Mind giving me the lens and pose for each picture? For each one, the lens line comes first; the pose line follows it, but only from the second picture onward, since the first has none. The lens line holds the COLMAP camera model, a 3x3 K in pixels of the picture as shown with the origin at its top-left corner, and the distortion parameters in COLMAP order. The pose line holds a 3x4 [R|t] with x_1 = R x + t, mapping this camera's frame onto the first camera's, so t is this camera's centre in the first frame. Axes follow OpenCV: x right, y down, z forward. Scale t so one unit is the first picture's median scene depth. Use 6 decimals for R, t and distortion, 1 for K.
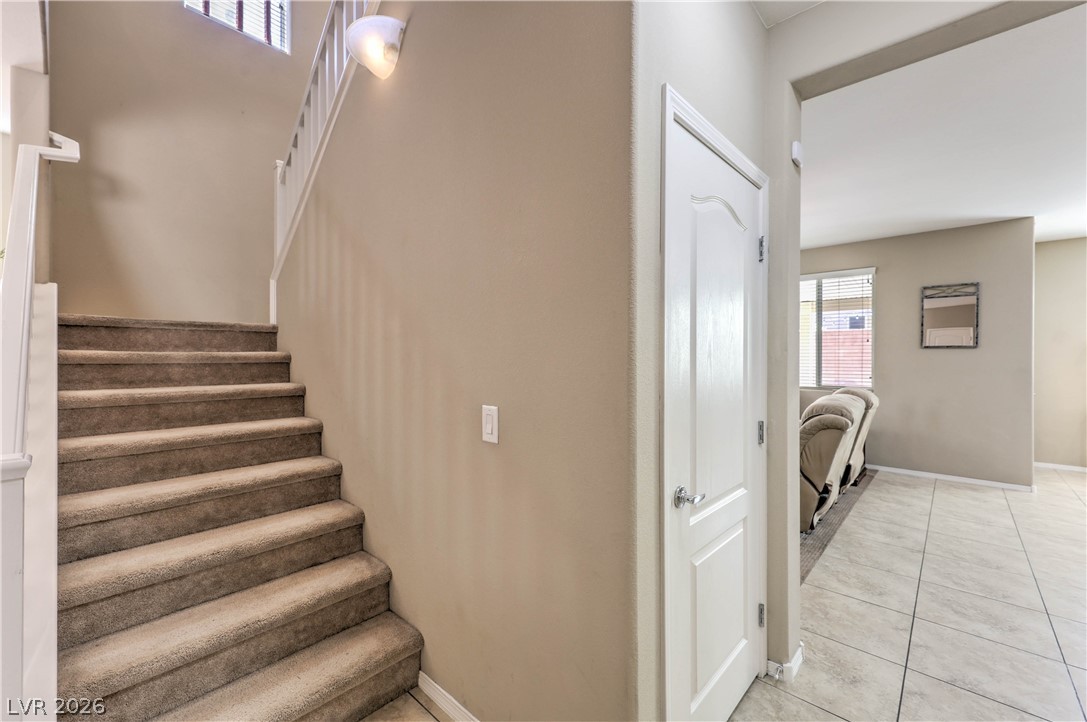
lens RADIAL K [[442.4, 0, 555.6], [0, 442.4, 360.5], [0, 0, 1]] dist [0.010639, -0.000371]
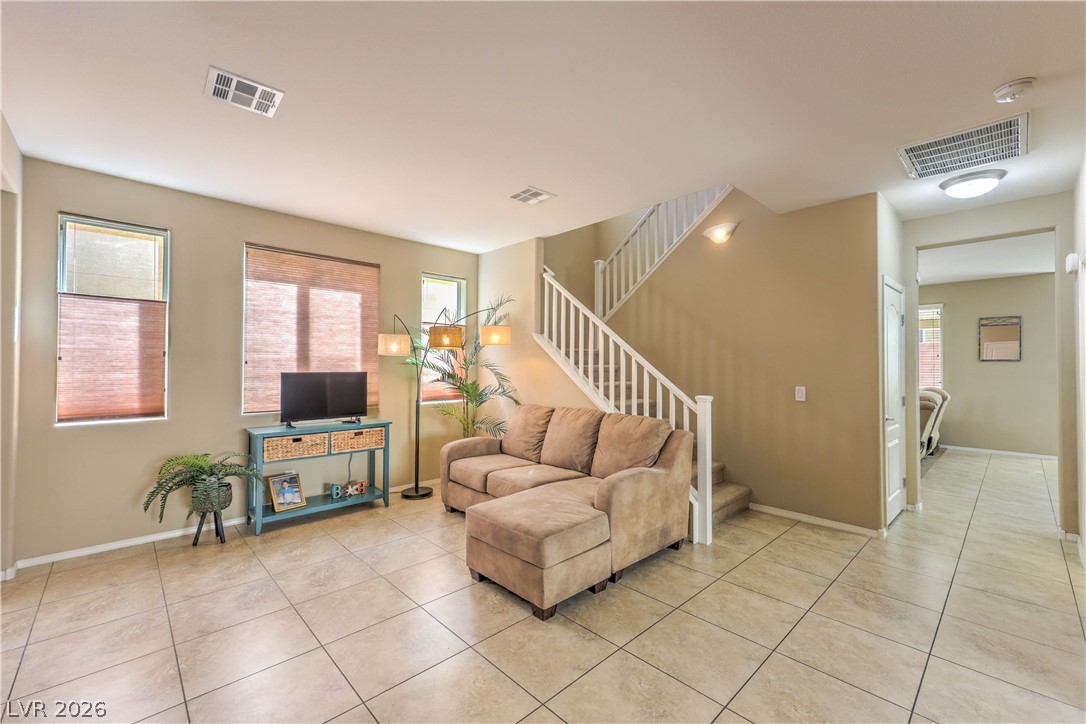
lens RADIAL K [[442.0, 0, 555.1], [0, 442.0, 361.5], [0, 0, 1]] dist [0.010639, -0.000371]
pose [[0.997366, 0.000450, -0.072538, -0.607418], [-0.001859, 0.999811, -0.019363, 0.003845], [0.072515, 0.019447, 0.997178, -0.739373]]
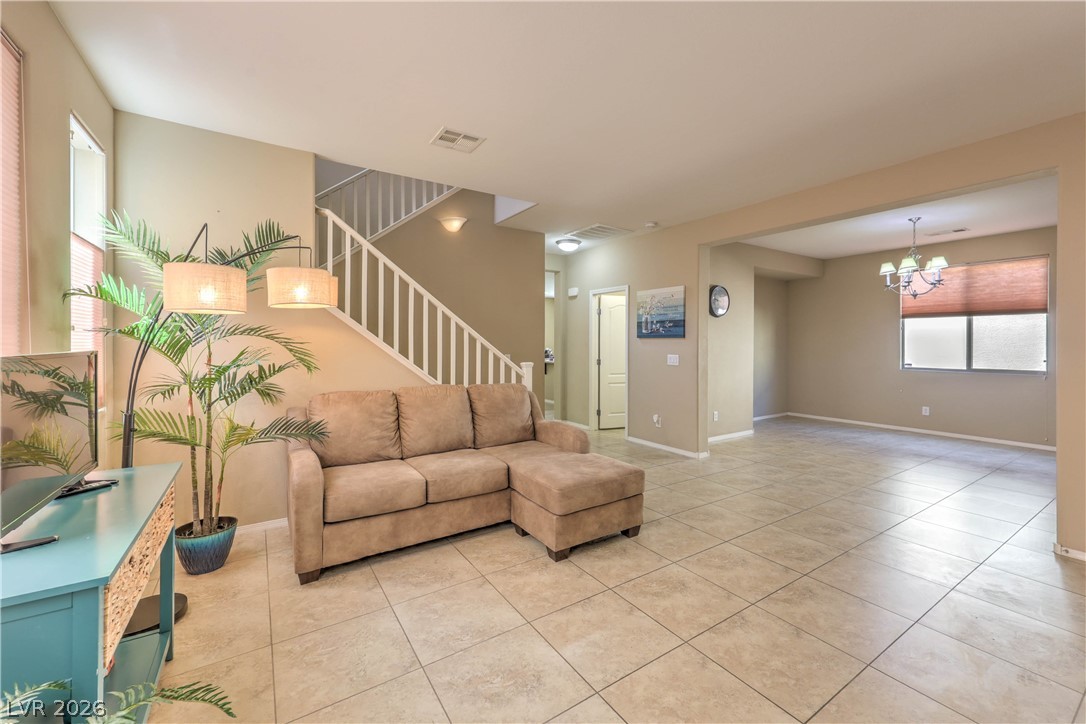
lens RADIAL K [[451.9, 0, 544.1], [0, 451.9, 343.8], [0, 0, 1]] dist [0.013433, -0.000226]
pose [[0.257144, -0.002215, 0.966371, -1.599300], [0.005420, 0.999985, 0.000849, 0.006728], [-0.966358, 0.005020, 0.257152, -0.102915]]
